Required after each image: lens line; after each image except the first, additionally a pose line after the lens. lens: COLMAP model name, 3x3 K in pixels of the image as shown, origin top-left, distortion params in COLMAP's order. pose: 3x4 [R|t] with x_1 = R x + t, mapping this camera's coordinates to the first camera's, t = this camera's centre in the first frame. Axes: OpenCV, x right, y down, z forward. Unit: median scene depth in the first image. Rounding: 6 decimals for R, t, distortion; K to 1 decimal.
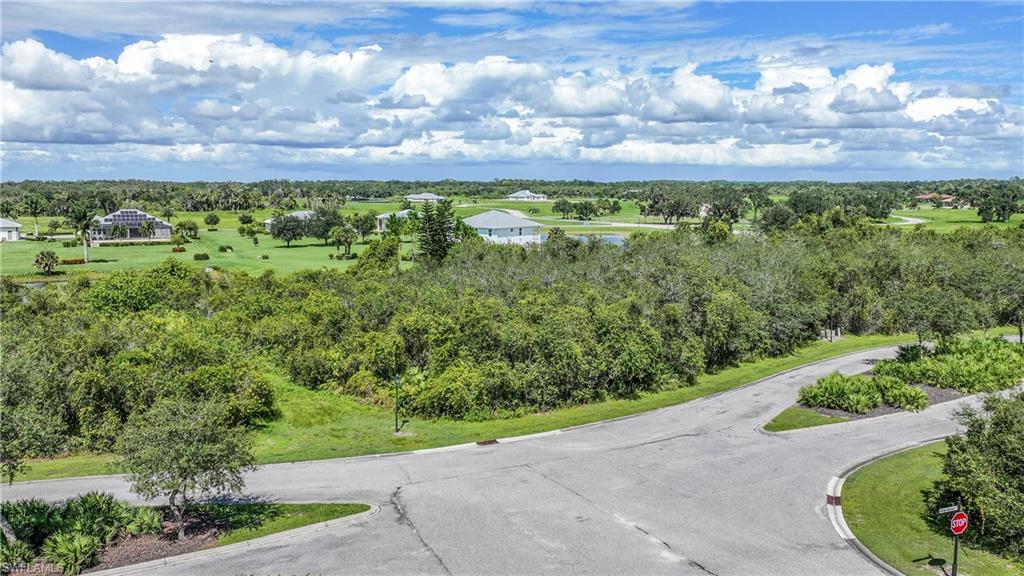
lens RADIAL K [[842.6, 0, 513.2], [0, 842.6, 292.2], [0, 0, 1]] dist [0.003024, 0.000924]
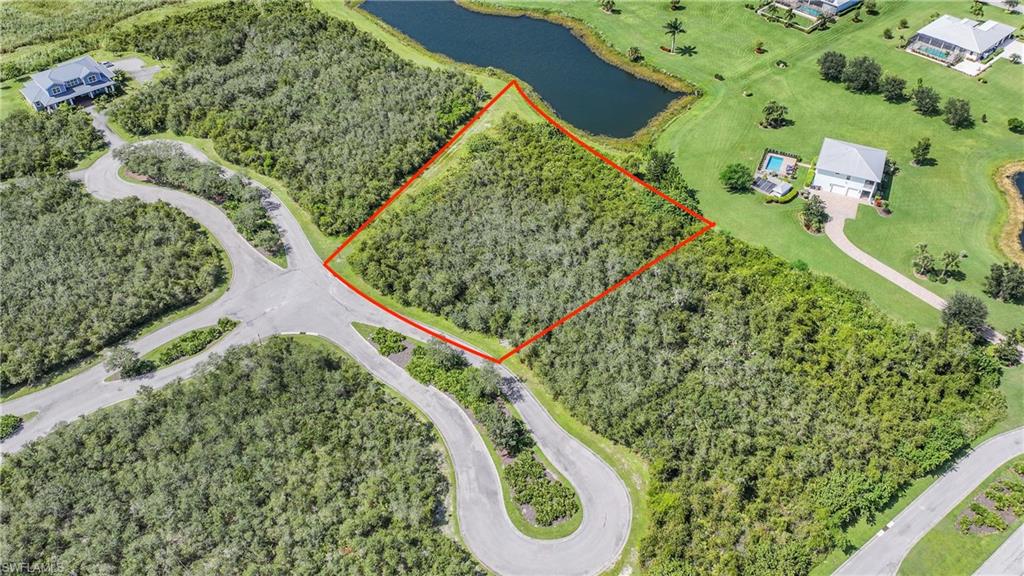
lens RADIAL K [[835.0, 0, 513.4], [0, 835.0, 288.4], [0, 0, 1]] dist [0.000762, 0.004010]
pose [[0.276985, 0.640233, -0.716507, 2.683201], [-0.128712, 0.763683, 0.632630, -2.075100], [0.952215, -0.083006, 0.293934, 0.576859]]
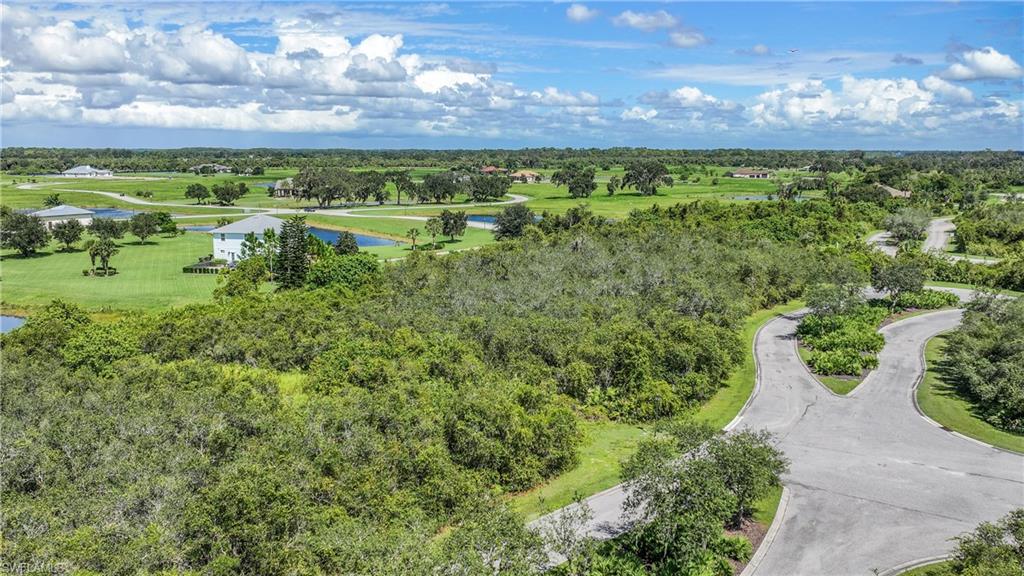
lens RADIAL K [[842.6, 0, 513.2], [0, 842.6, 292.2], [0, 0, 1]] dist [0.003024, 0.000924]
pose [[0.857586, -0.084774, 0.507306, -0.916202], [0.064646, 0.996268, 0.057201, -0.141329], [-0.510261, -0.016260, 0.859866, -0.027584]]
